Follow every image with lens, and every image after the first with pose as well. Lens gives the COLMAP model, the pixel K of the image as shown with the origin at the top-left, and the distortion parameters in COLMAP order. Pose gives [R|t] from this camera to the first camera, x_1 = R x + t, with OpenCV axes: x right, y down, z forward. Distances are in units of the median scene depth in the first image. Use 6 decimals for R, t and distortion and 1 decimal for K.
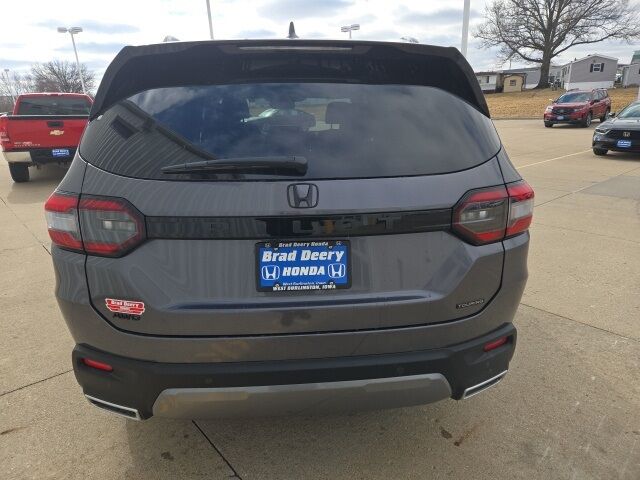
lens RADIAL K [[430.4, 0, 318.4], [0, 430.4, 243.4], [0, 0, 1]] dist [0.025505, -0.003258]
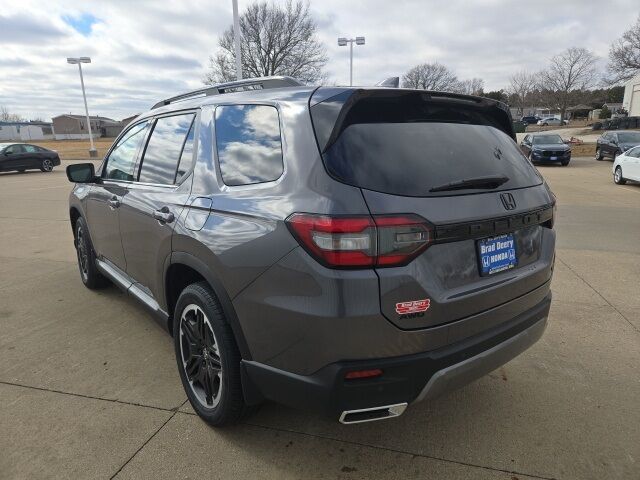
lens RADIAL K [[430.4, 0, 317.6], [0, 430.4, 238.8], [0, 0, 1]] dist [0.025505, -0.003258]
pose [[0.834427, -0.104926, 0.541037, -1.258847], [0.156536, 0.986400, -0.050123, -0.015434], [-0.528420, 0.126516, 0.839504, 0.139090]]
